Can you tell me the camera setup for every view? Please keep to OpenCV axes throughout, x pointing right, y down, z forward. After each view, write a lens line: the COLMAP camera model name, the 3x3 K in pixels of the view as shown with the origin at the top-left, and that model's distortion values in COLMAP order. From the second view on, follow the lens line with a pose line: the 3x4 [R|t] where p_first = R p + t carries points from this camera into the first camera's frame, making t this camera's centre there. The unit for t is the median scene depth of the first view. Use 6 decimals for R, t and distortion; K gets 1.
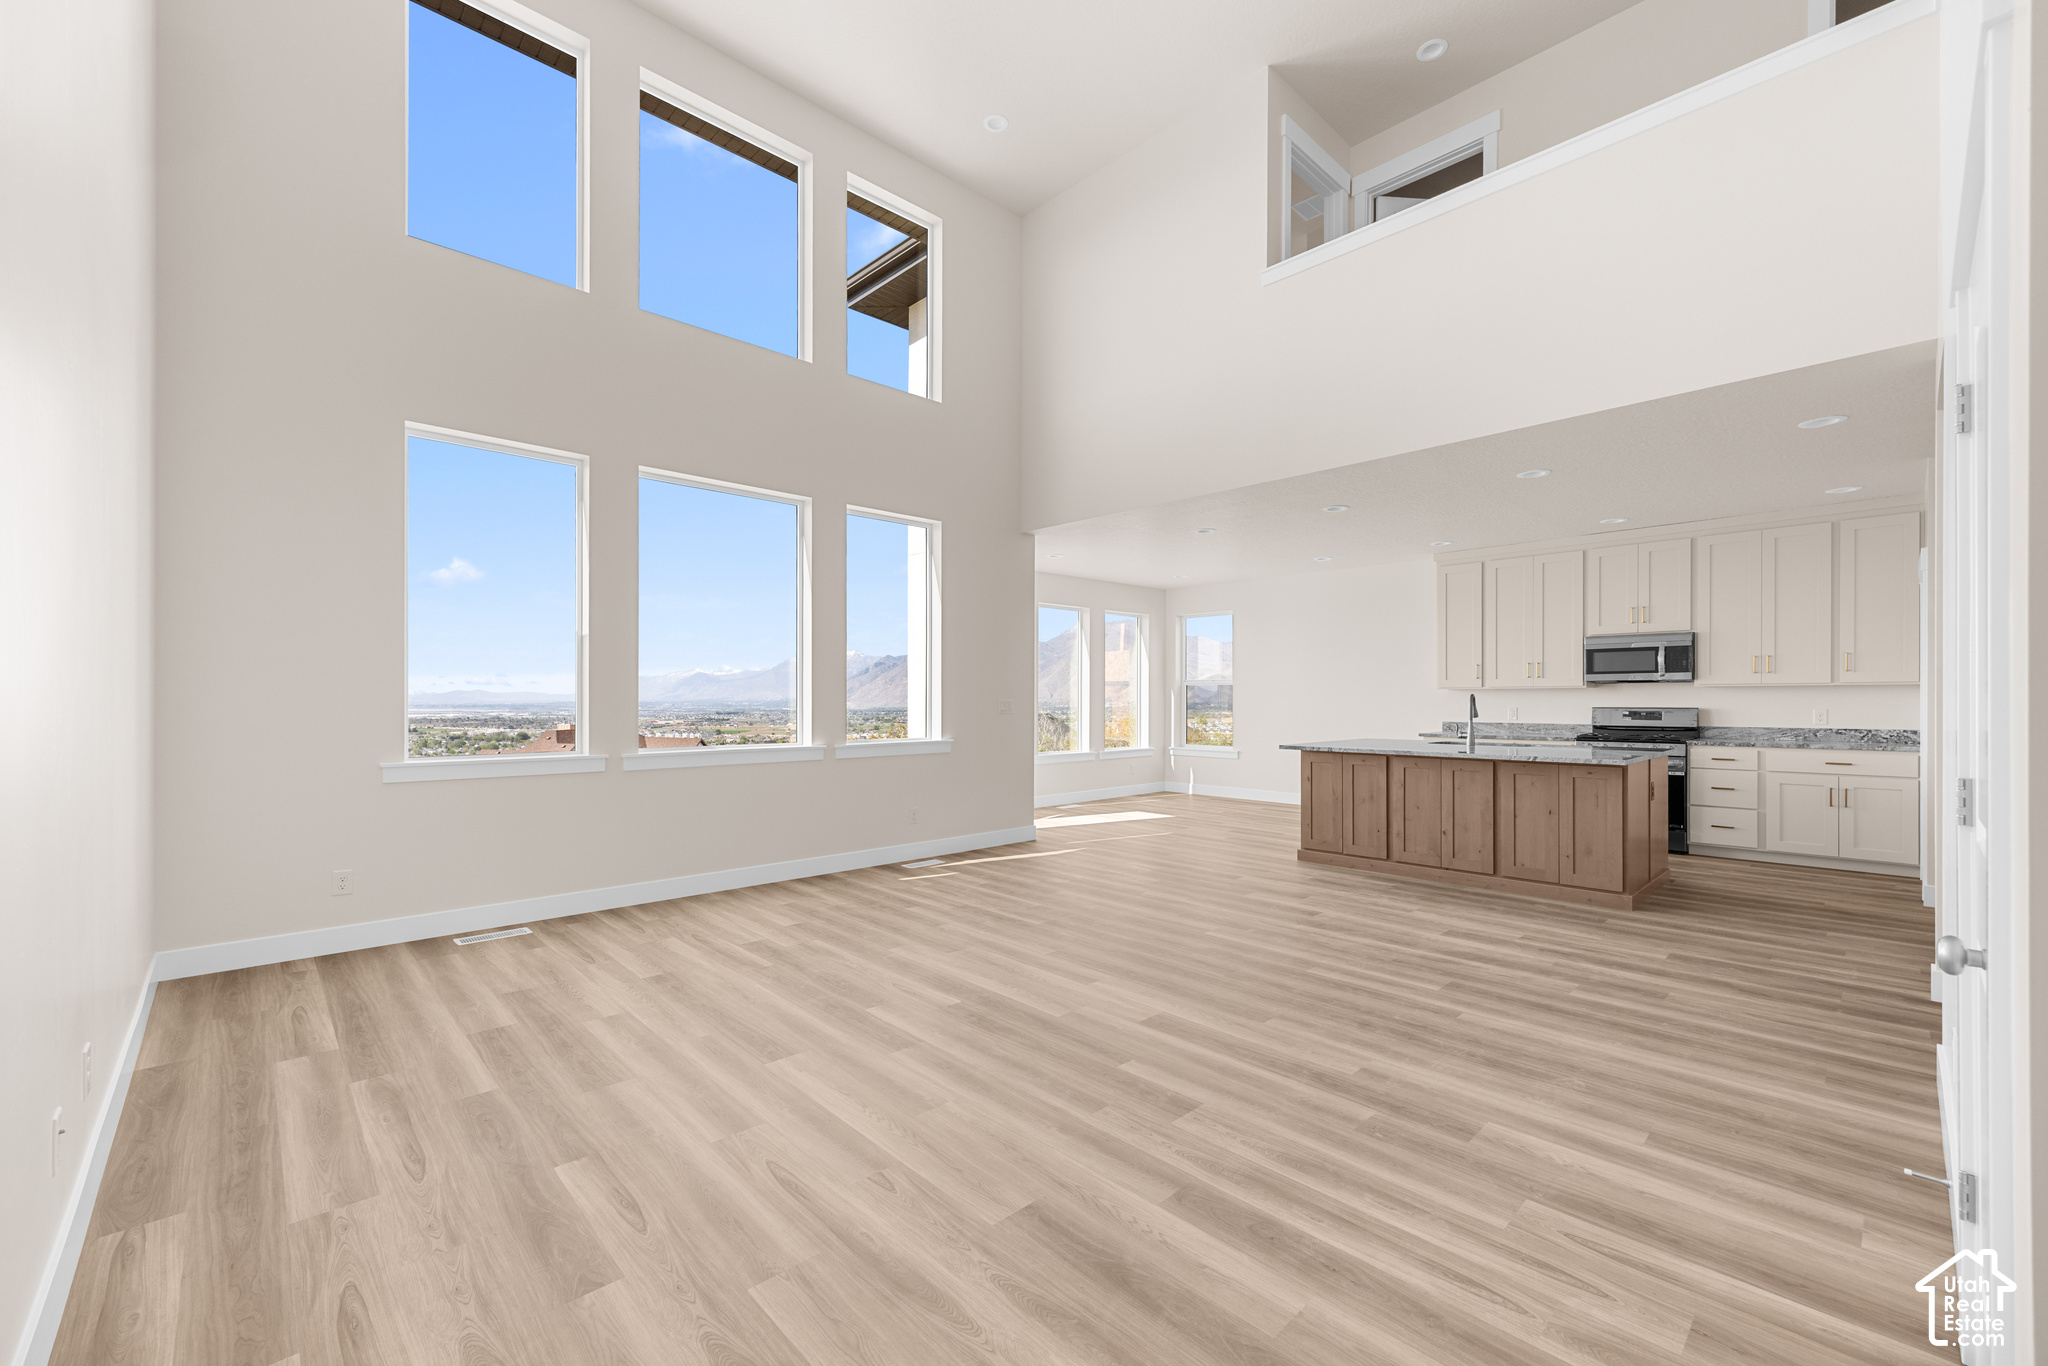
lens RADIAL K [[832.9, 0, 1023.6], [0, 832.9, 686.9], [0, 0, 1]] dist [0.001782, 0.000044]
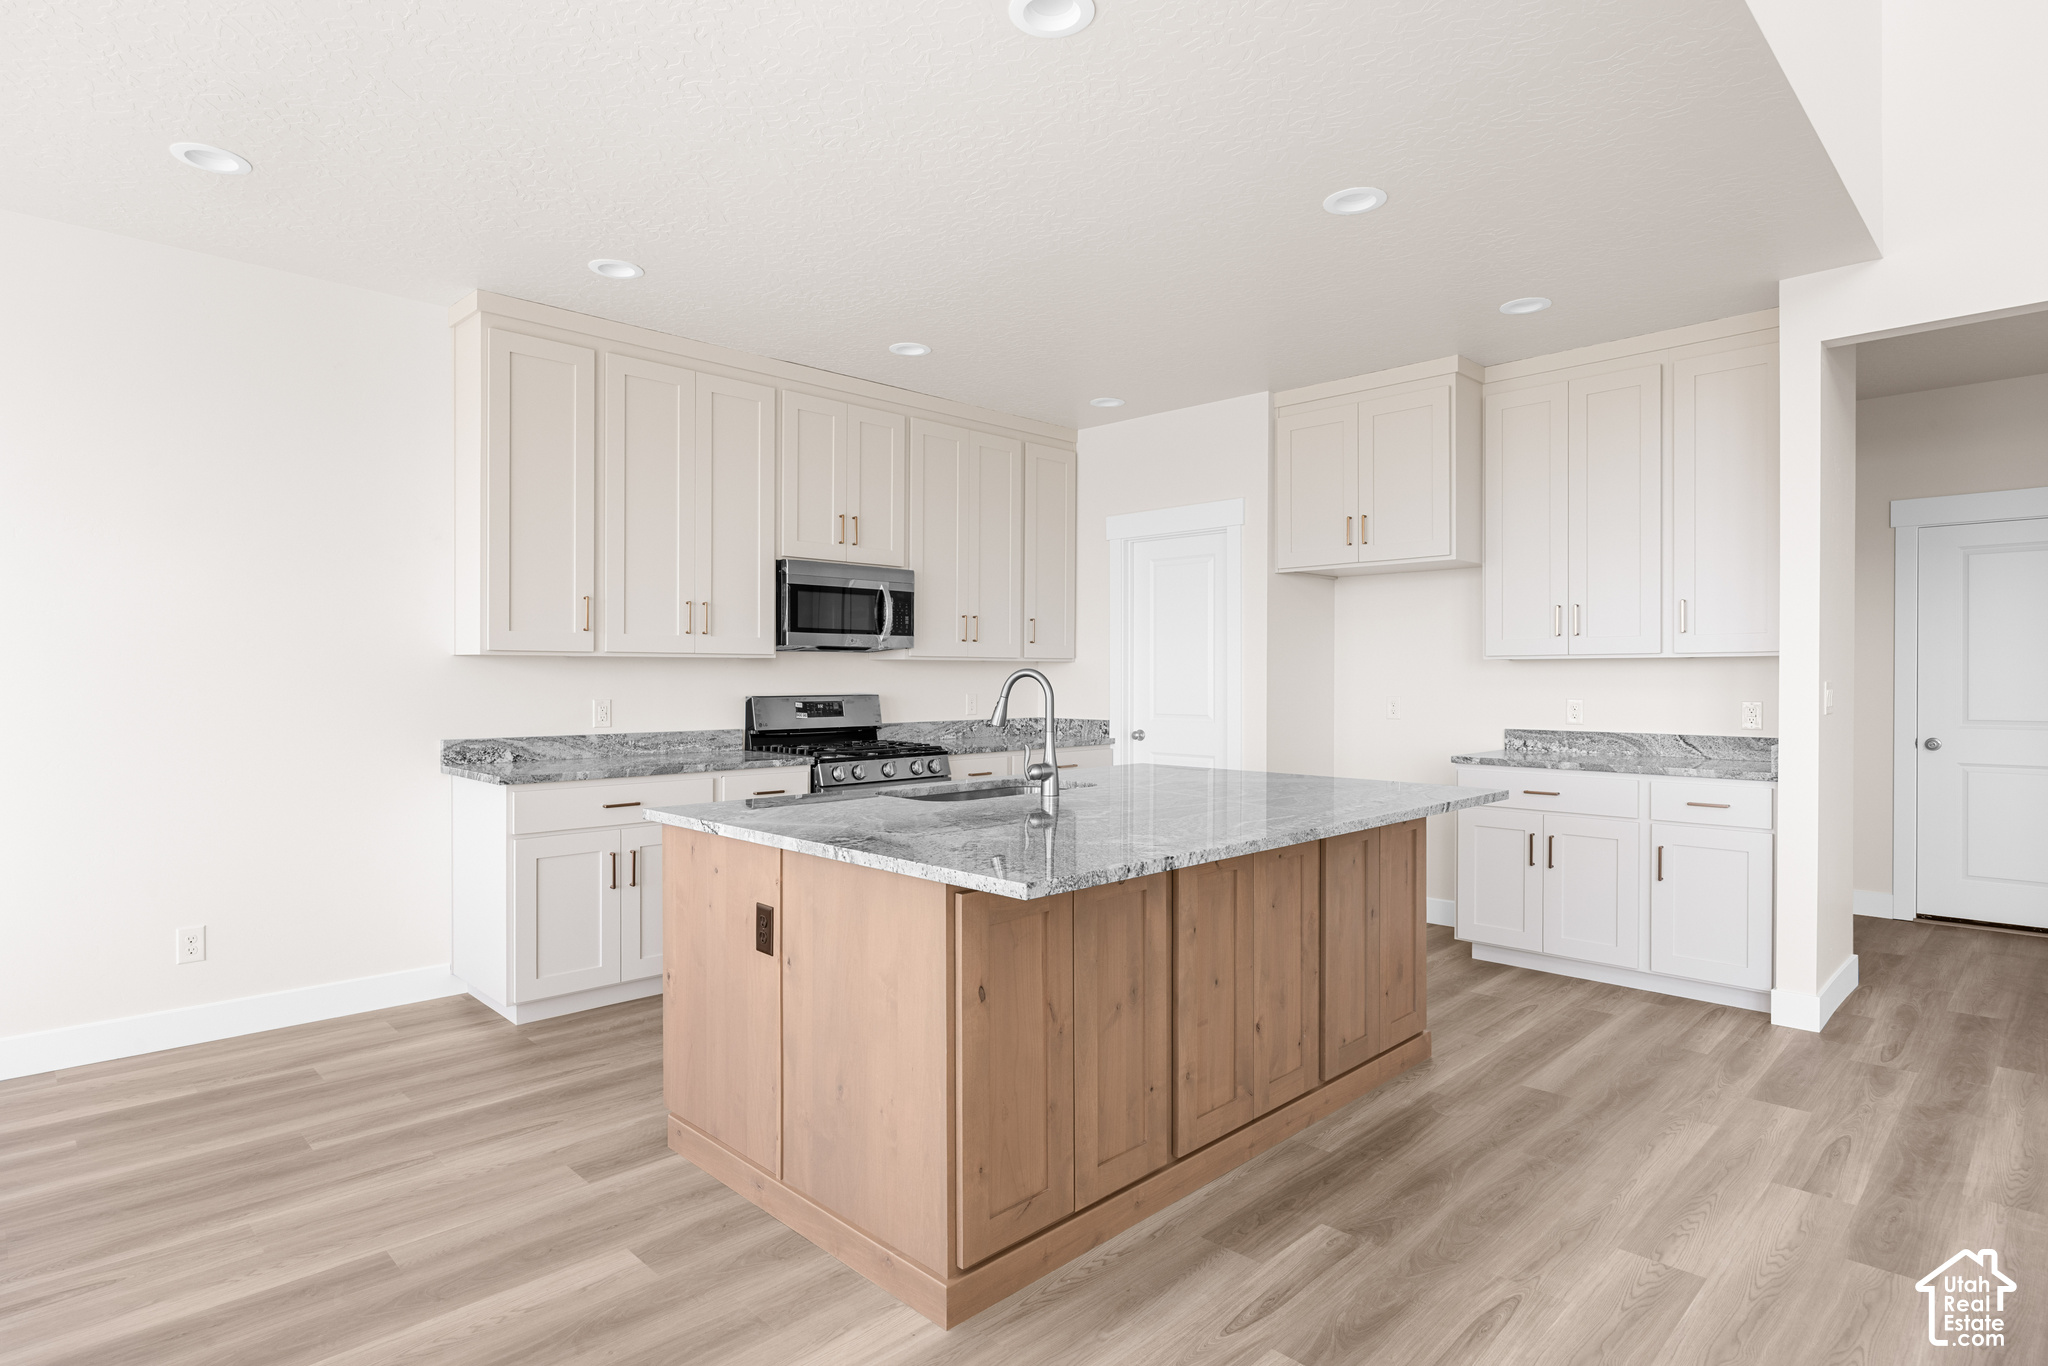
lens RADIAL K [[1063.7, 0, 1022.2], [0, 1063.7, 686.2], [0, 0, 1]] dist [-0.010959, -0.000070]
pose [[-0.026028, -0.002996, 0.999657, 0.016751], [-0.011238, 0.999933, 0.002704, 0.013952], [-0.999598, -0.011163, -0.026060, 0.811123]]
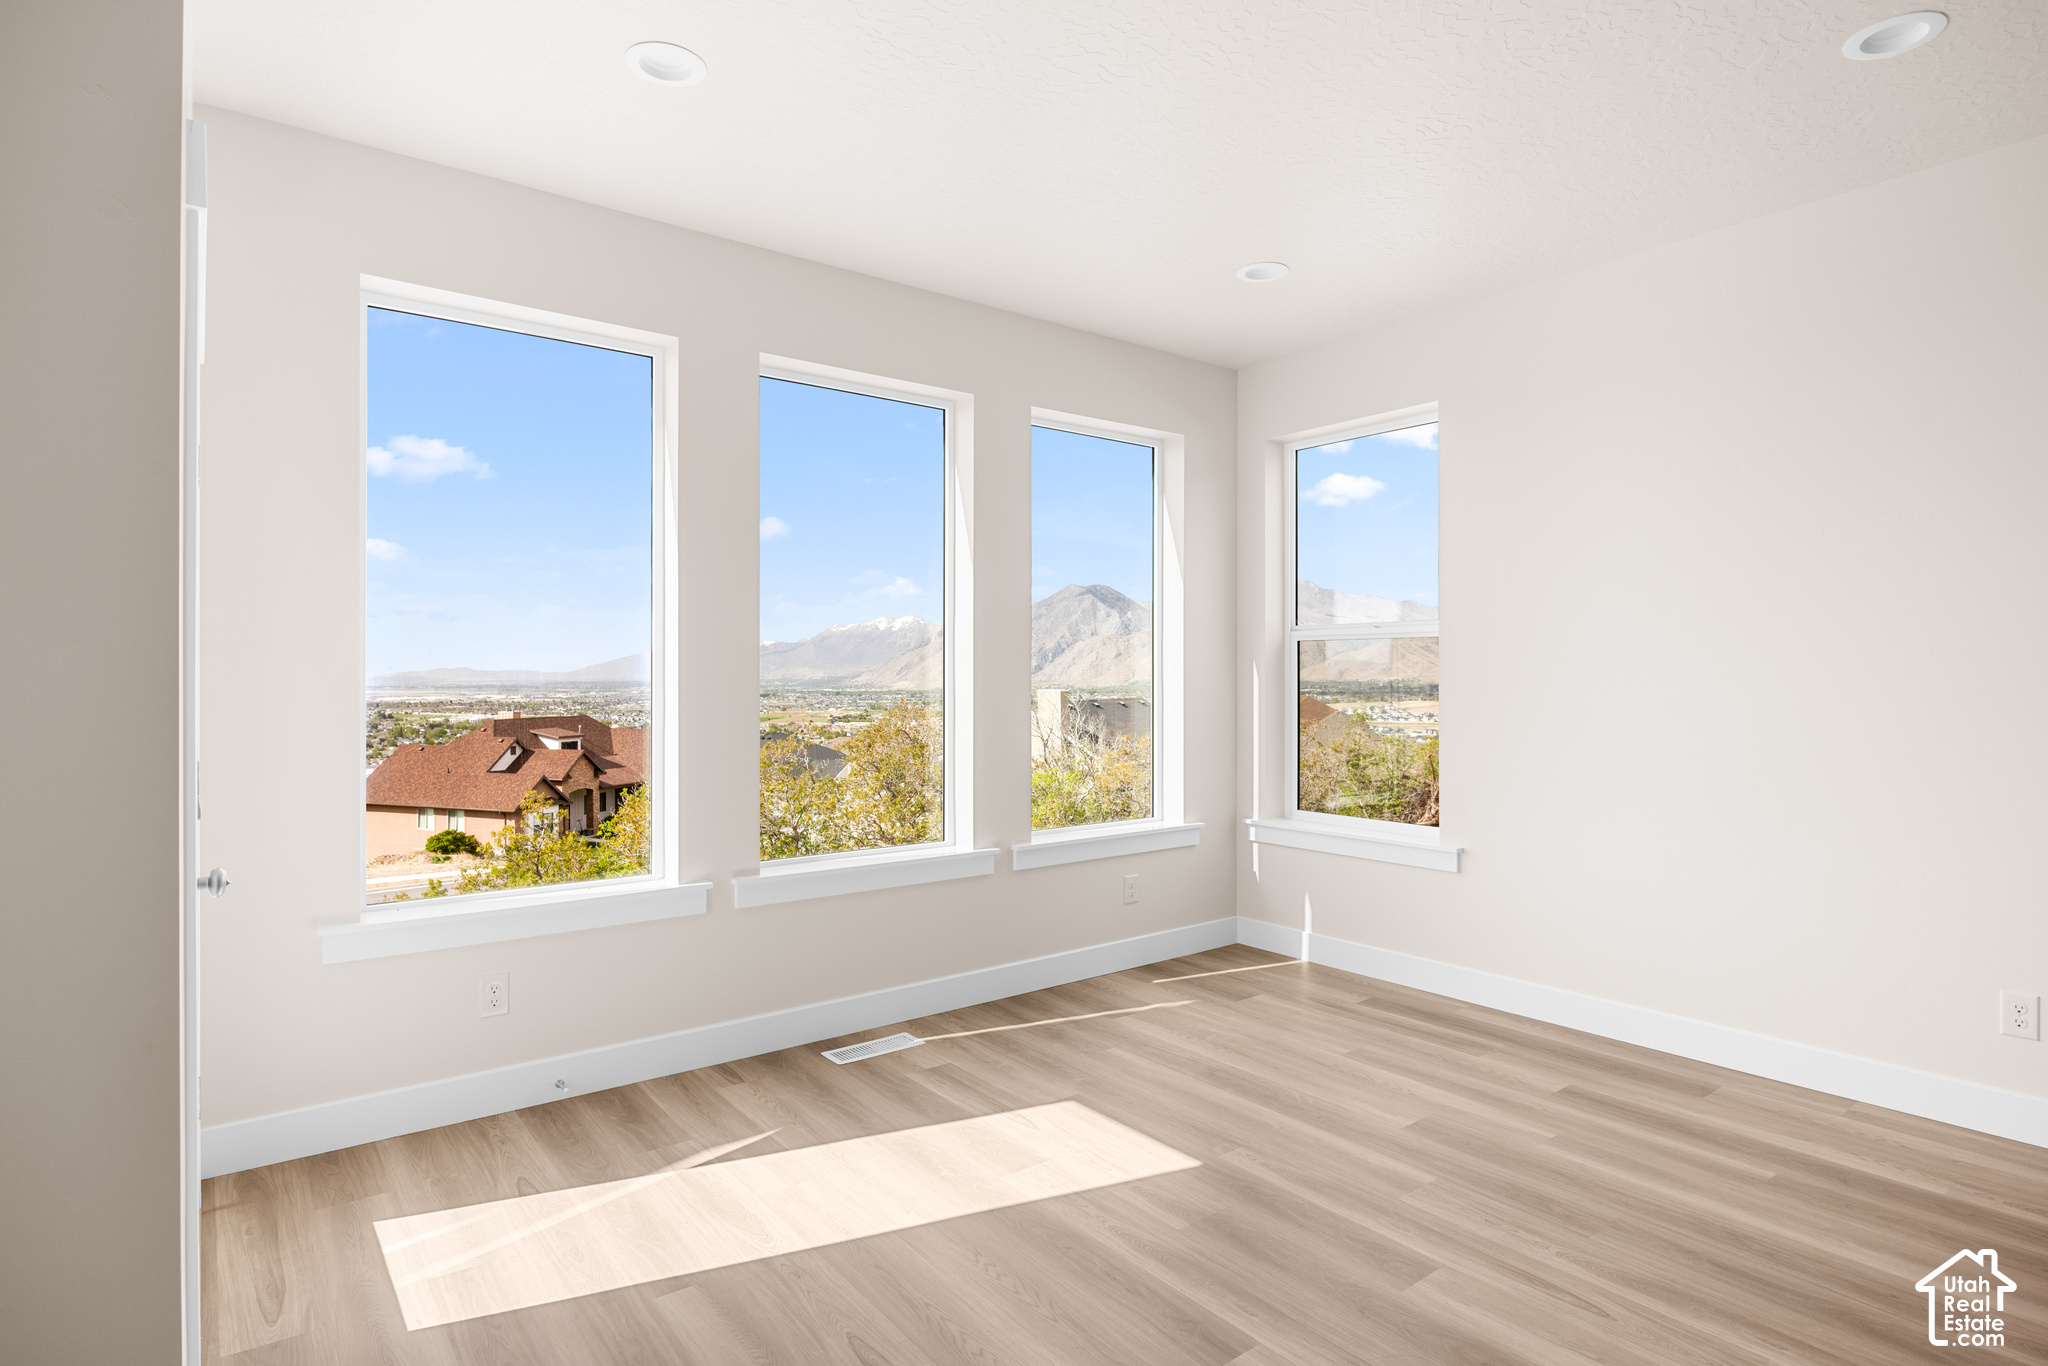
lens RADIAL K [[1063.7, 0, 1022.9], [0, 1063.7, 684.0], [0, 0, 1]] dist [-0.010959, -0.000070]
pose [[0.995731, 0.003124, -0.092250, 0.171829], [-0.001489, 0.999841, 0.017788, 0.011335], [0.092291, -0.017575, 0.995577, 0.768399]]
